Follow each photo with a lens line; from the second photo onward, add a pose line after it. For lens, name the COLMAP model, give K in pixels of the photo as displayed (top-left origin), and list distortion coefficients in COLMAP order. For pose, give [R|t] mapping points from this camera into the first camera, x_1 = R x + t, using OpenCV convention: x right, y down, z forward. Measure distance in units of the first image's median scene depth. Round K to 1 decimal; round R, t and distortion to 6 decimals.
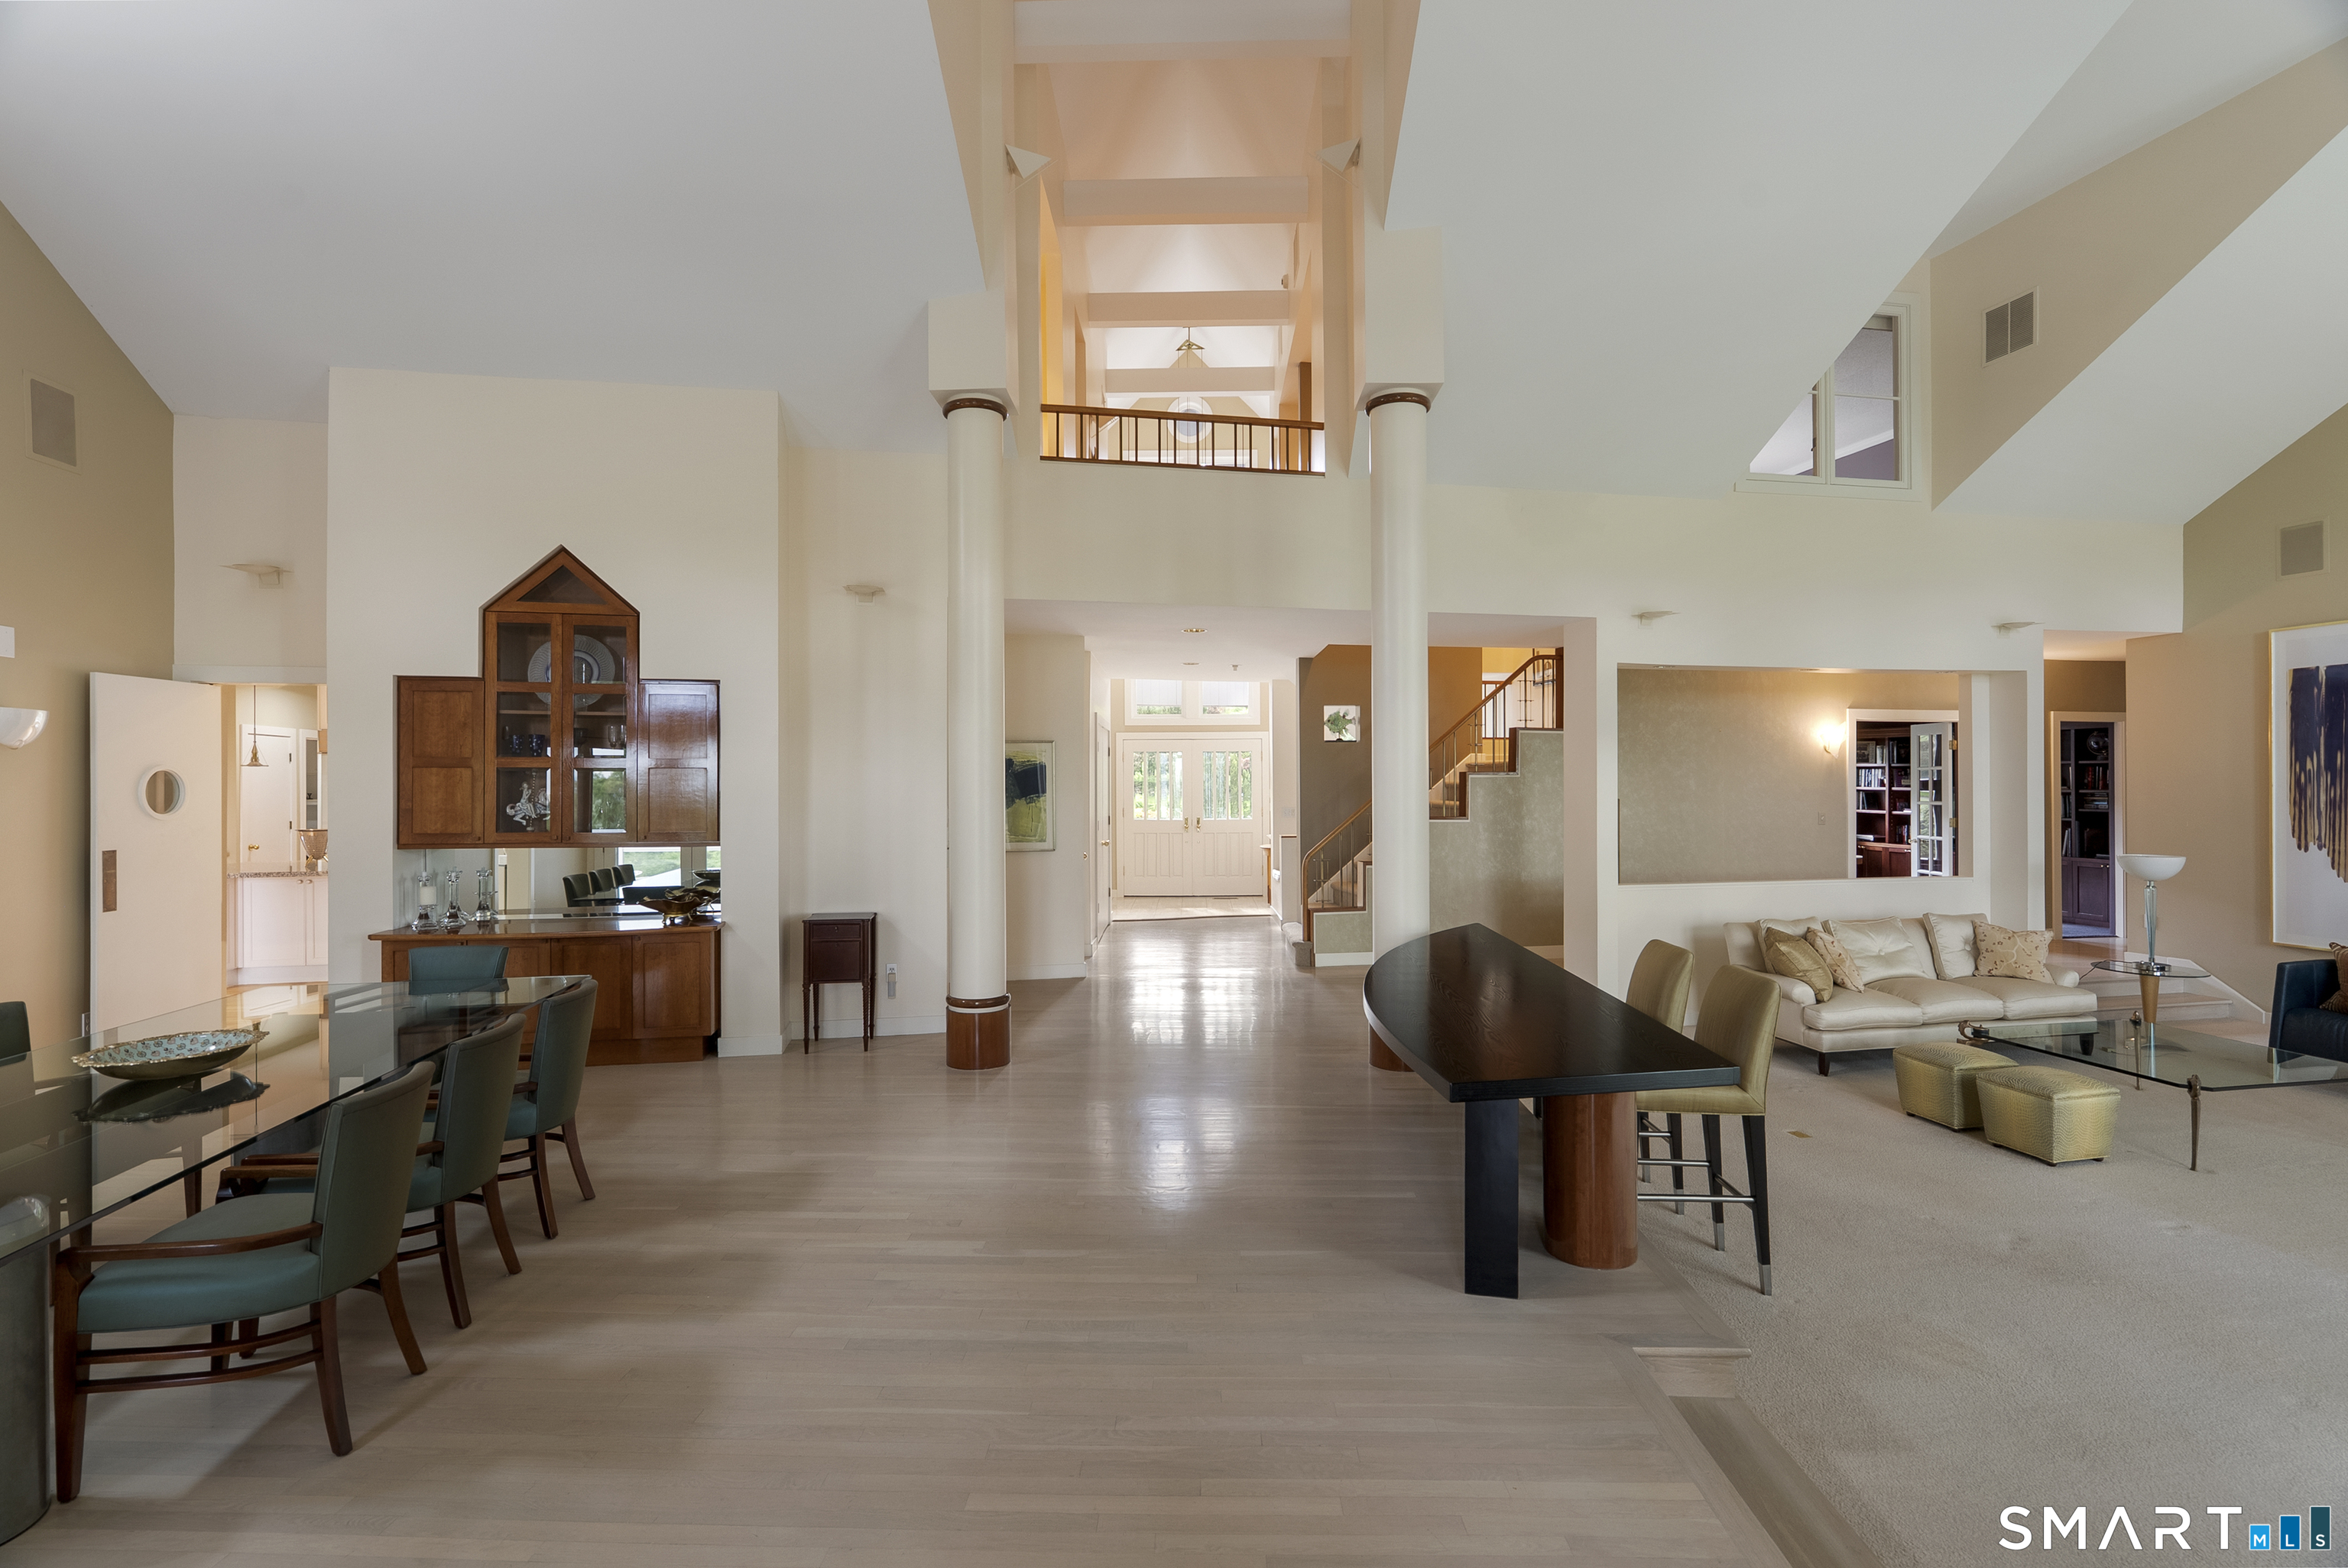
lens RADIAL K [[1074.7, 0, 1154.6], [0, 1074.7, 778.9], [0, 0, 1]] dist [-0.009505, 0.001889]
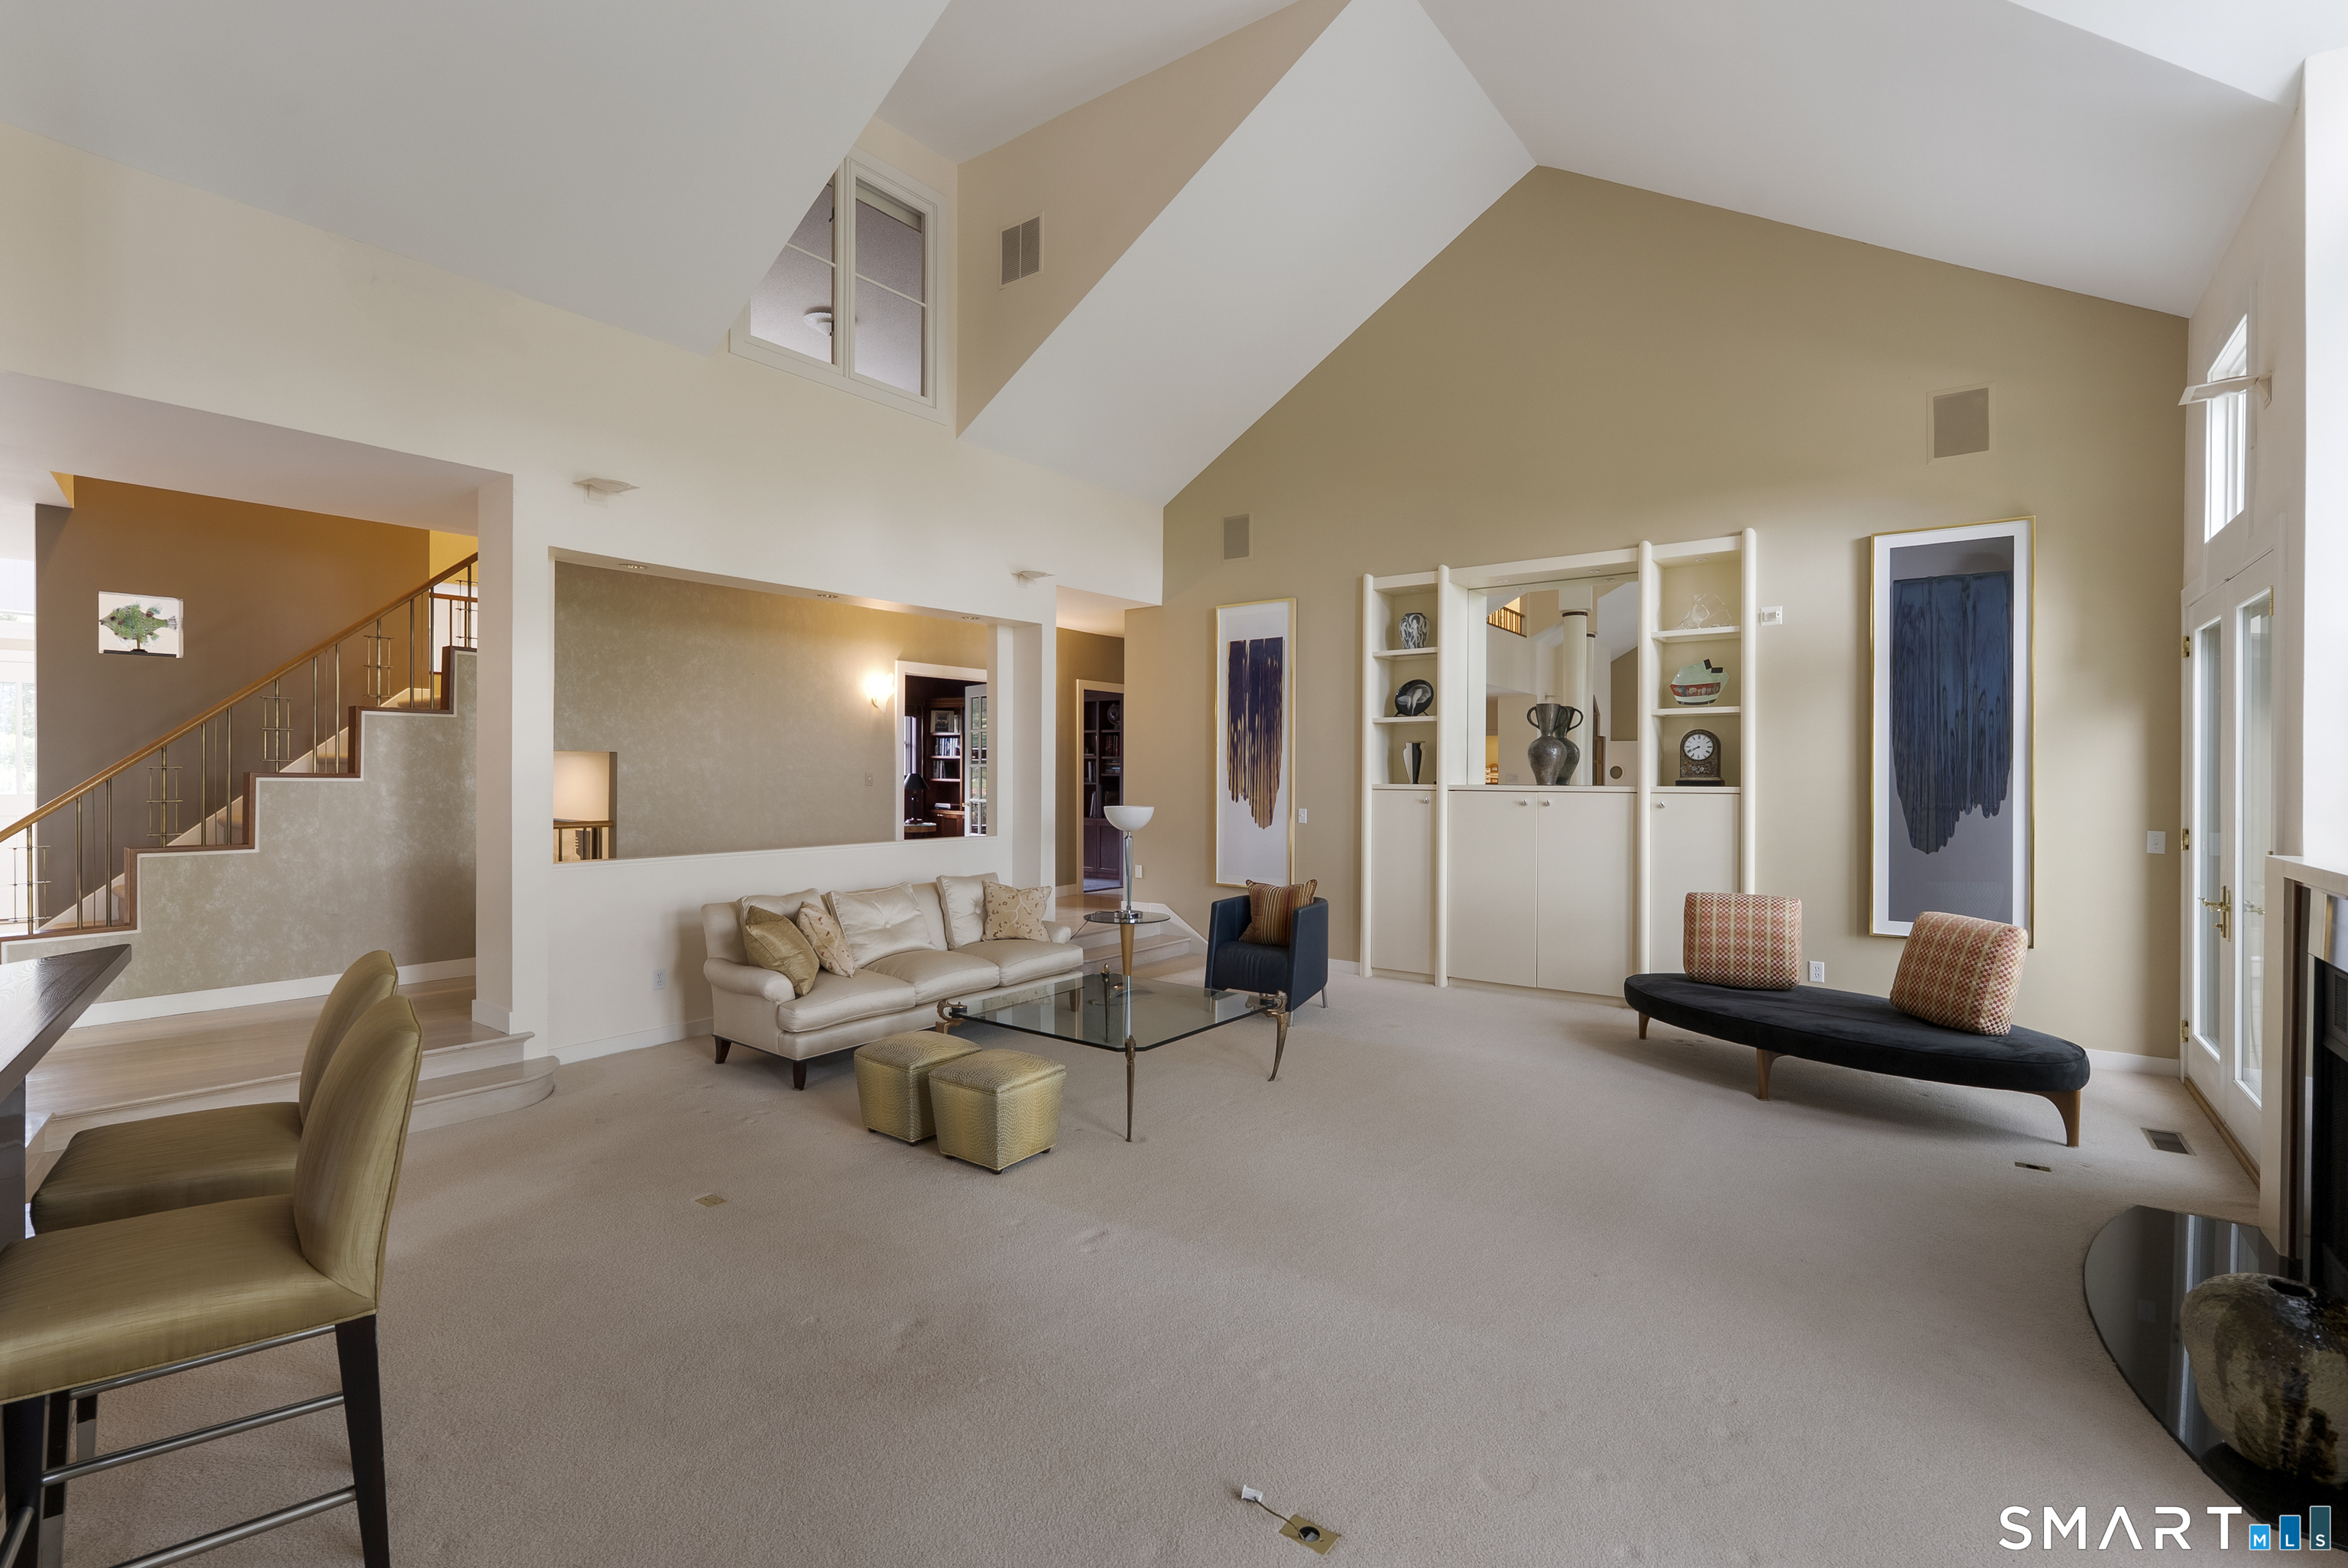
lens RADIAL K [[1074.7, 0, 1187.1], [0, 1074.7, 775.8], [0, 0, 1]] dist [-0.009505, 0.001889]
pose [[0.726080, 0.001623, 0.687608, 0.251341], [-0.008097, 0.999948, 0.006190, 0.033882], [-0.687563, -0.010062, 0.726055, 0.201978]]
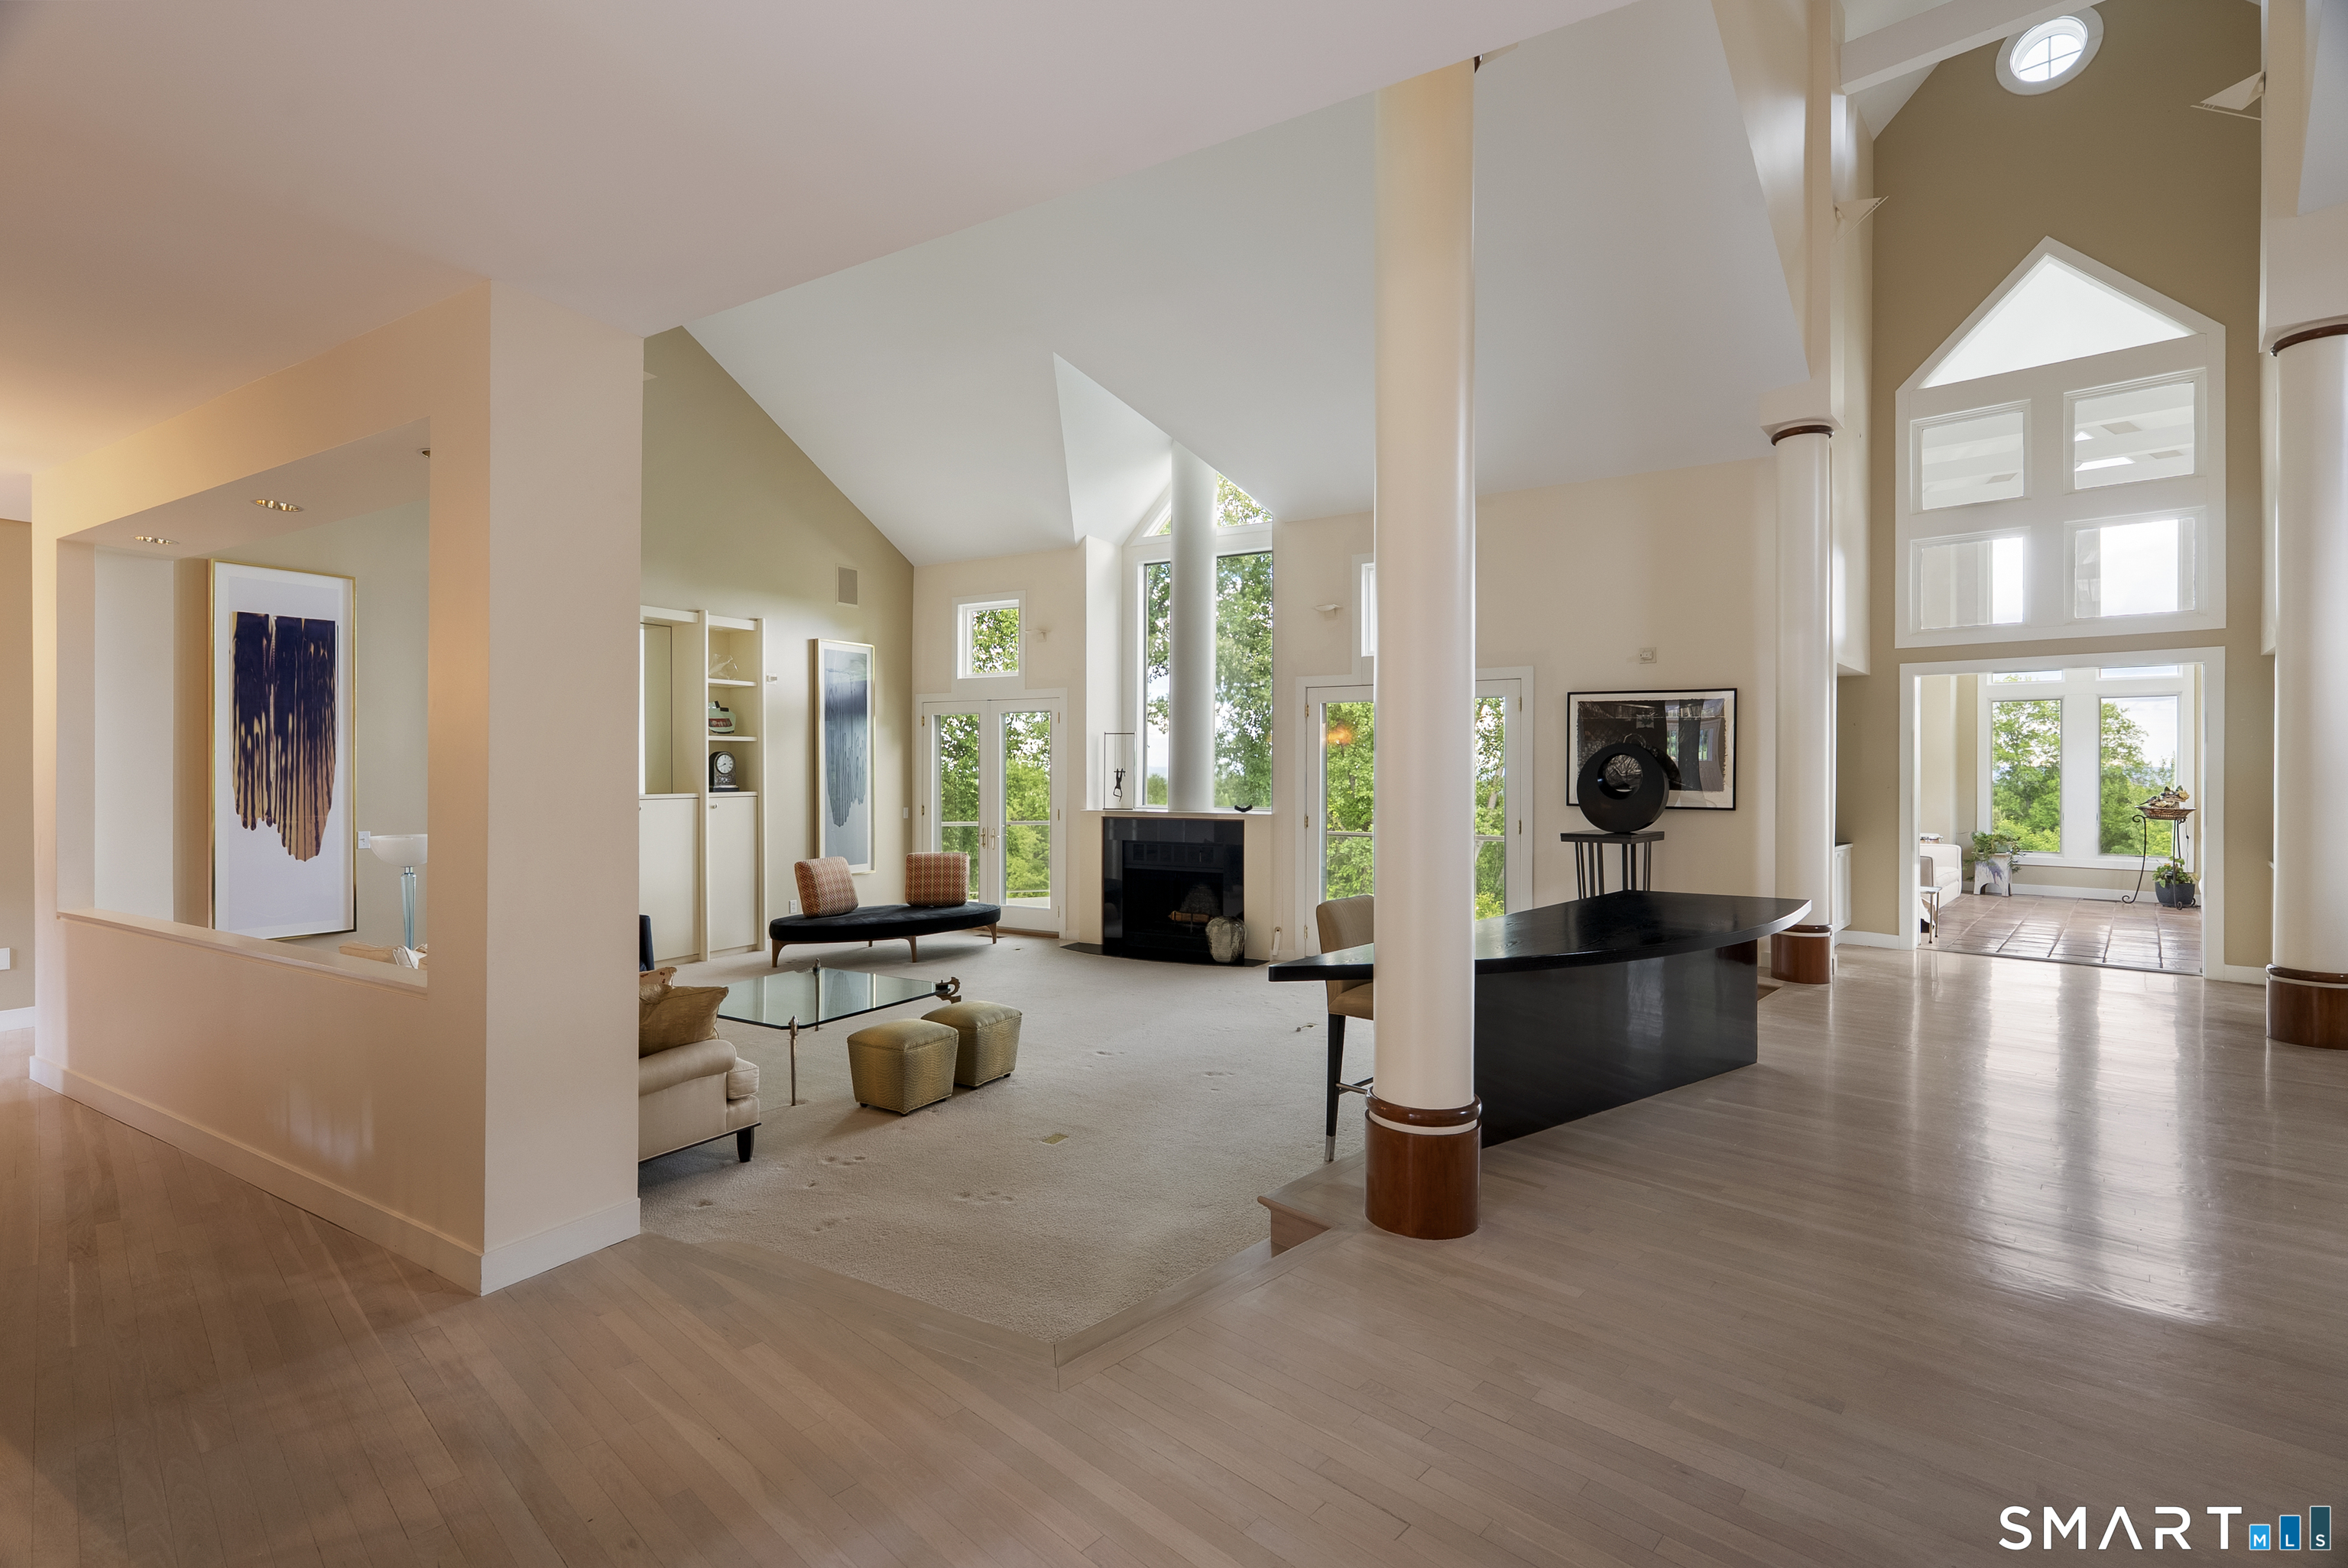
lens RADIAL K [[1074.7, 0, 1159.4], [0, 1074.7, 771.7], [0, 0, 1]] dist [-0.009505, 0.001889]
pose [[-0.765340, 0.000179, 0.643627, -0.023866], [-0.001242, 0.999998, -0.001754, 0.022906], [-0.643625, -0.002142, -0.765338, 1.198235]]
